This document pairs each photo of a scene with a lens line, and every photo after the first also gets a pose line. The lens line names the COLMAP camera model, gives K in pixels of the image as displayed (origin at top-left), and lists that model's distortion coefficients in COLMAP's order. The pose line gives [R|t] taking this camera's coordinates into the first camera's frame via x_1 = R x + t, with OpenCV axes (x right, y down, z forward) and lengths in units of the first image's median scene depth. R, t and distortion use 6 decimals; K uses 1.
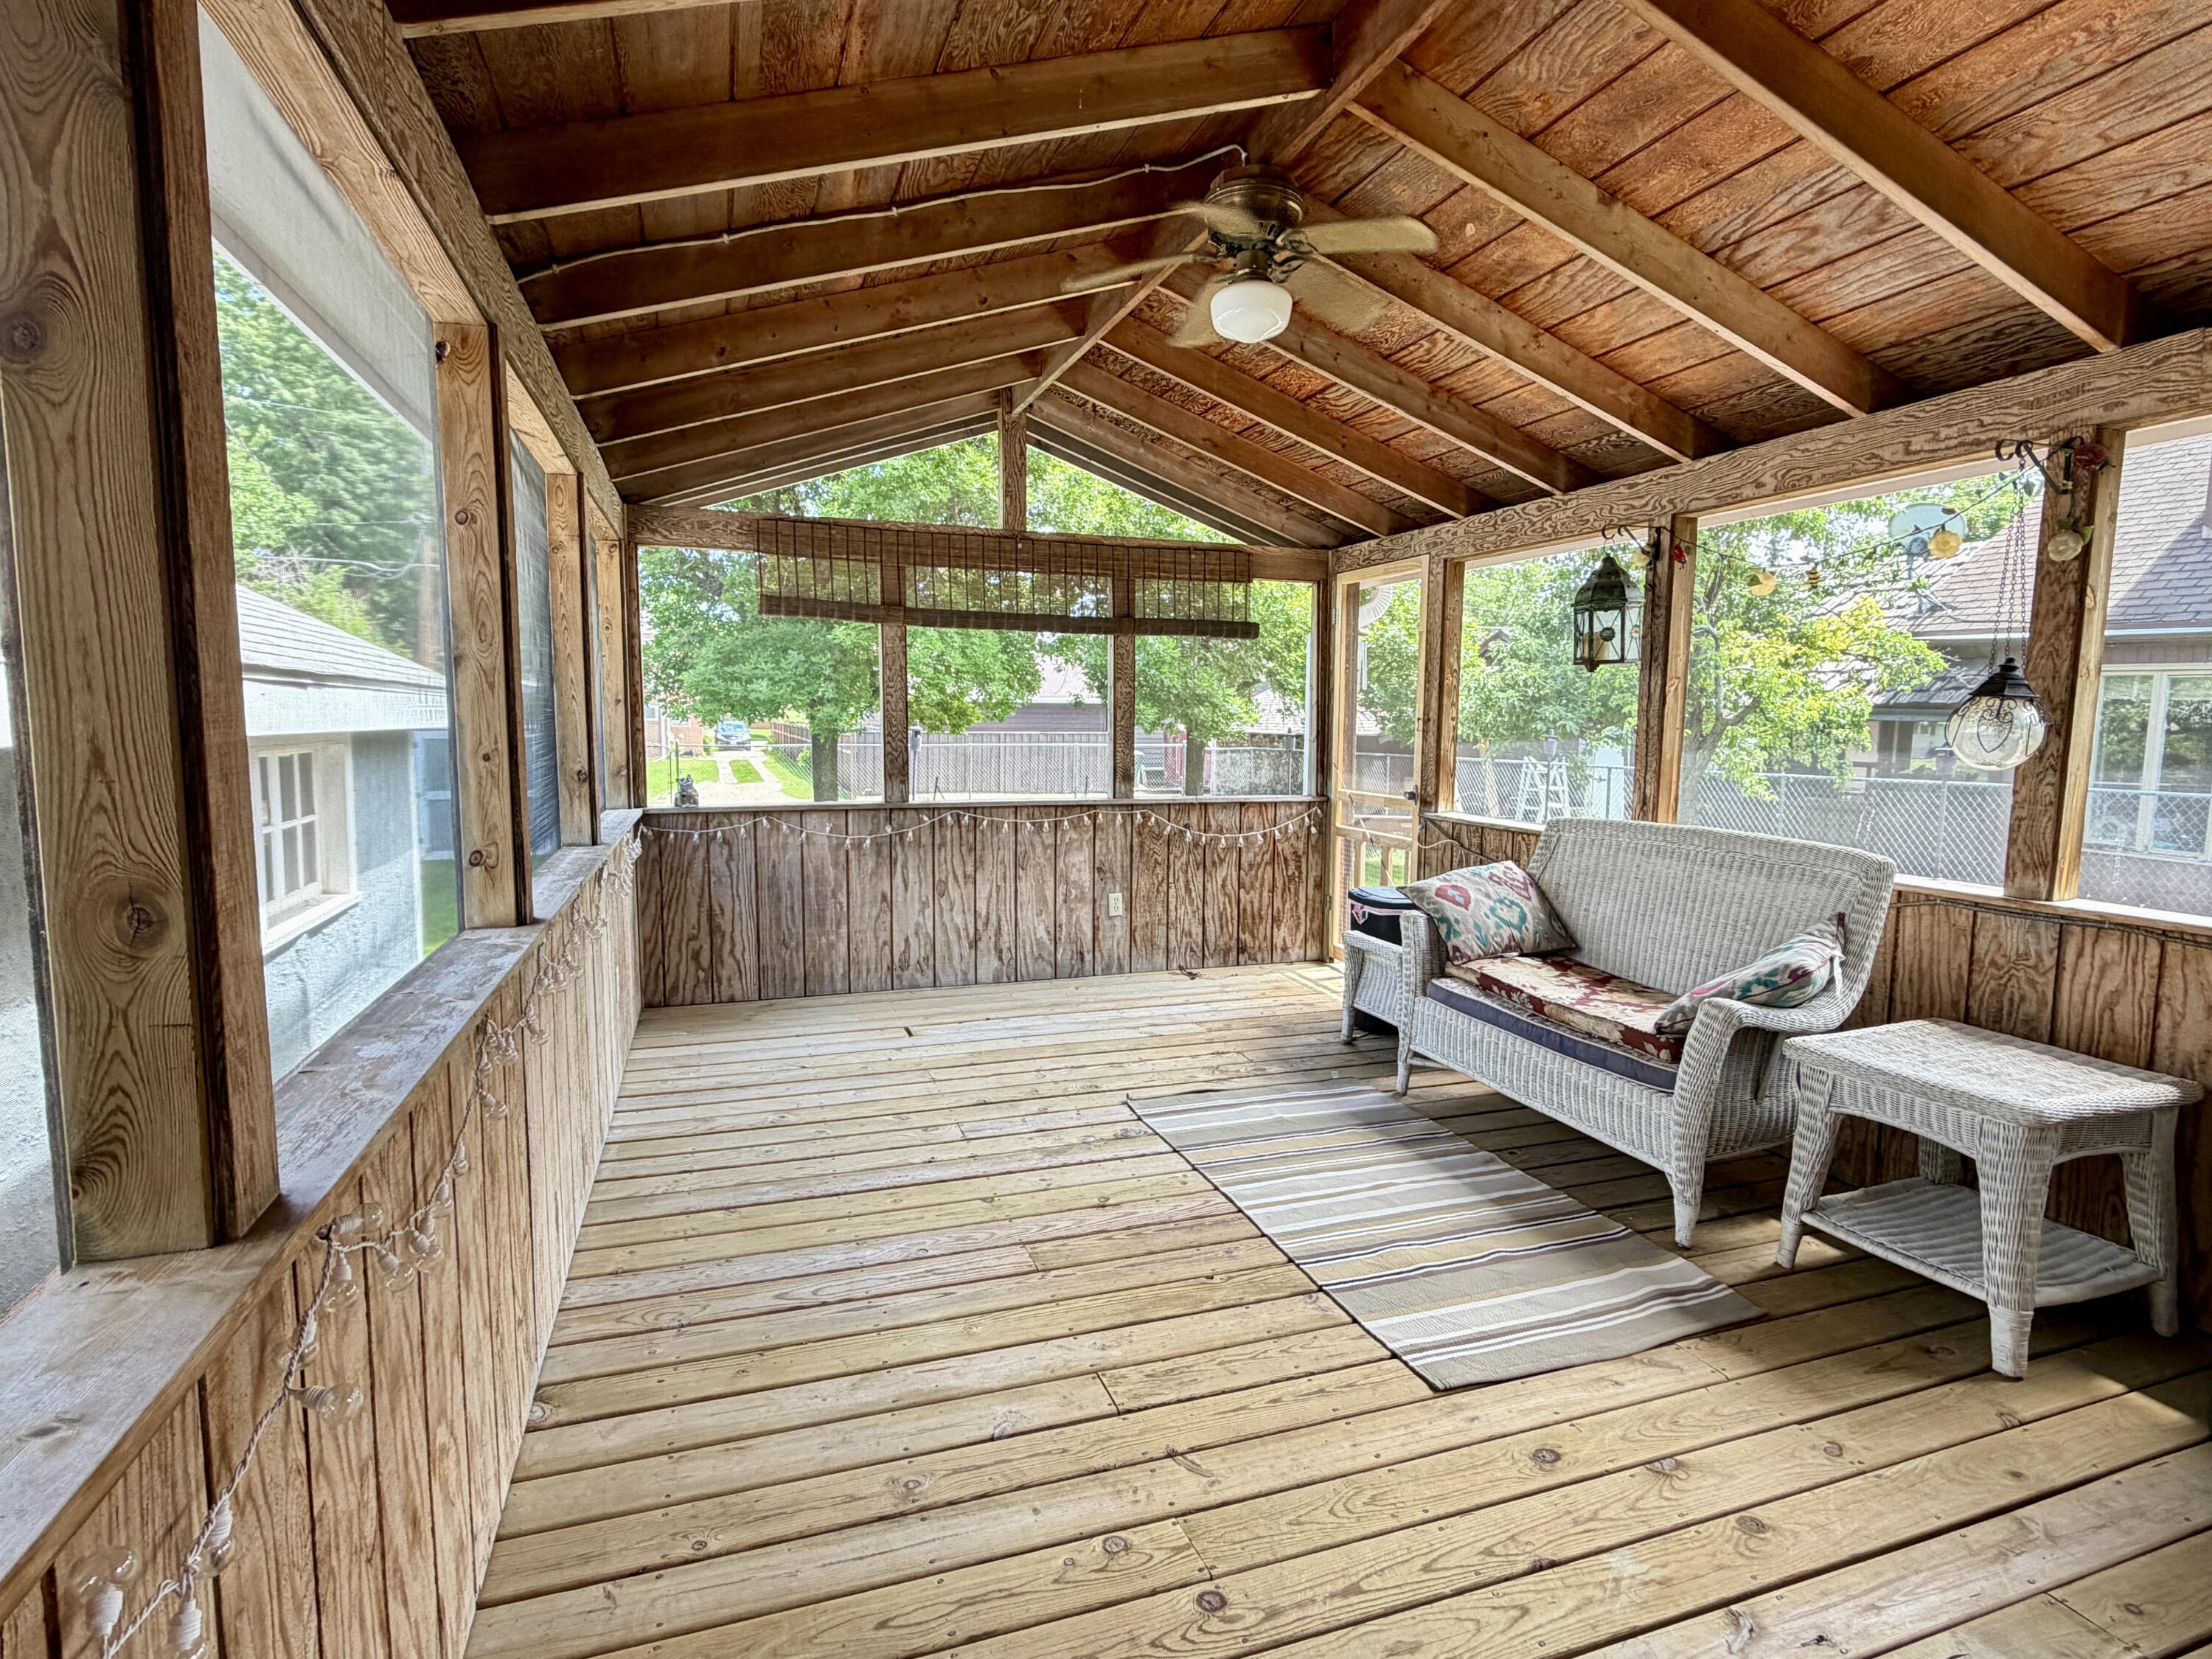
lens RADIAL K [[1137.1, 0, 1111.1], [0, 1137.1, 833.7], [0, 0, 1]] dist [0.000264, 0.000005]
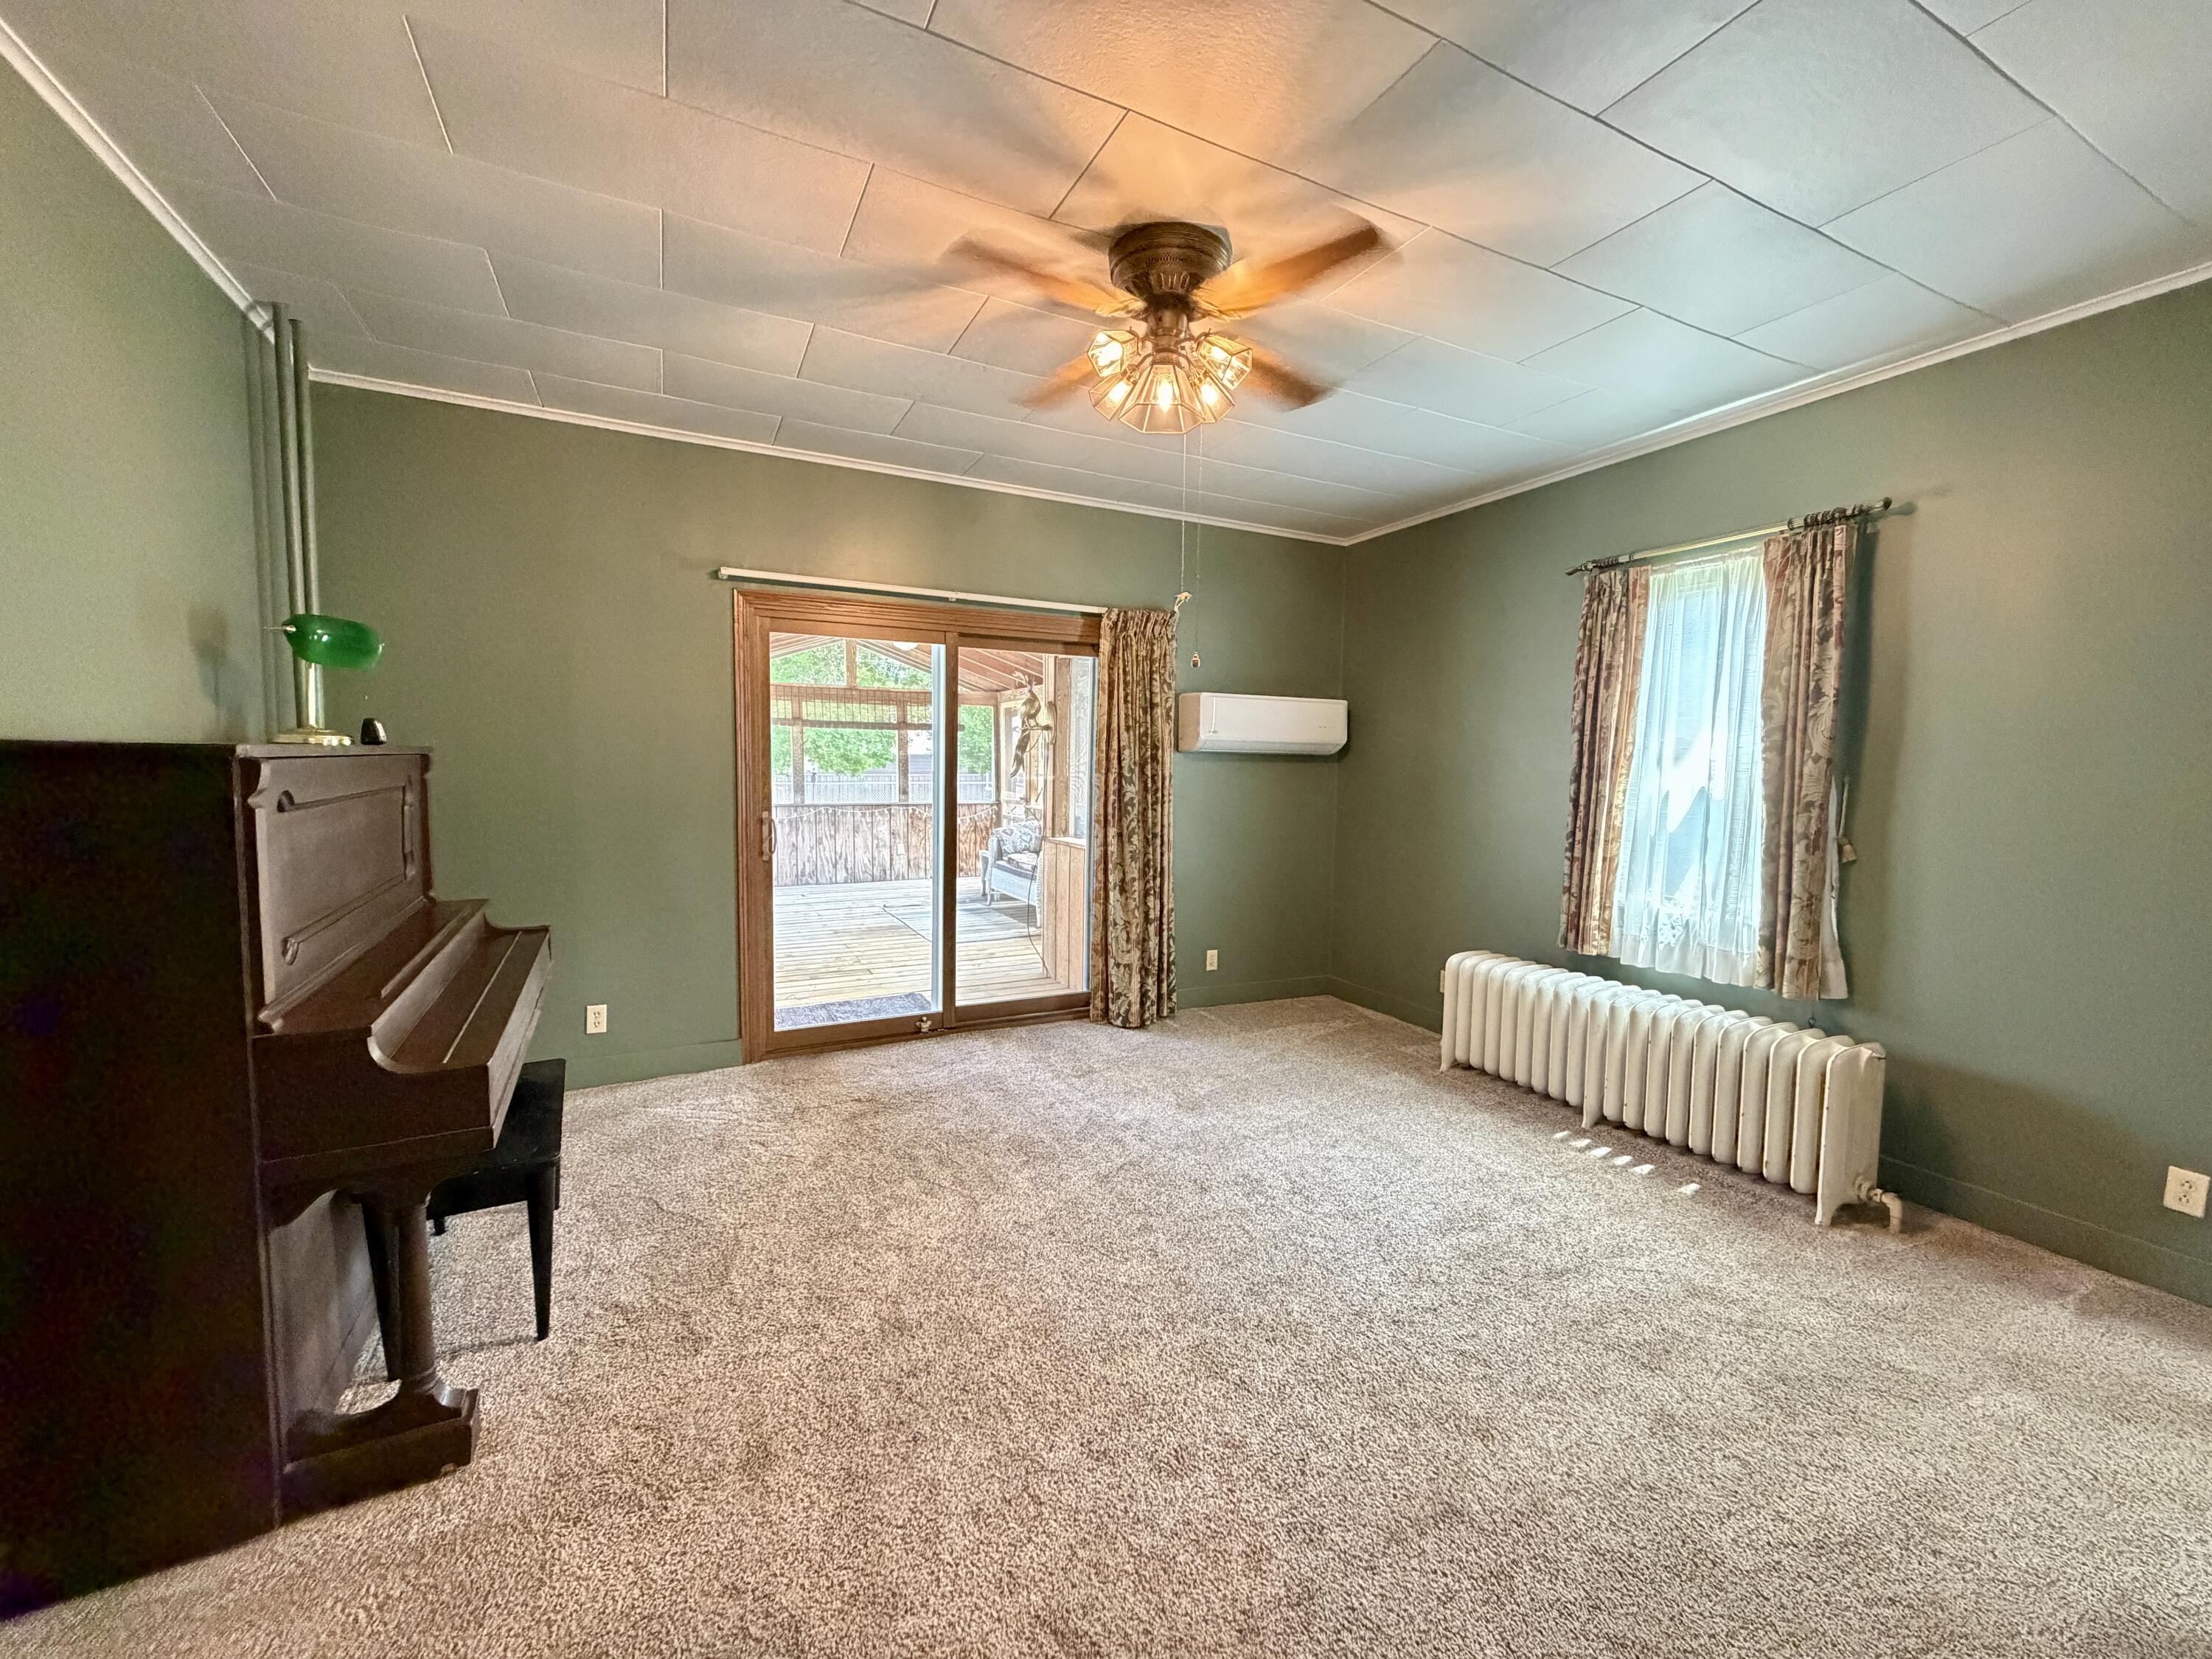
lens RADIAL K [[874.0, 0, 1105.5], [0, 874.0, 826.2], [0, 0, 1]] dist [-0.000756, 0.000035]
pose [[0.992173, -0.007382, 0.124653, 0.192465], [0.011156, 0.999499, -0.029607, 0.073980], [-0.124372, 0.030766, 0.991759, -0.773080]]
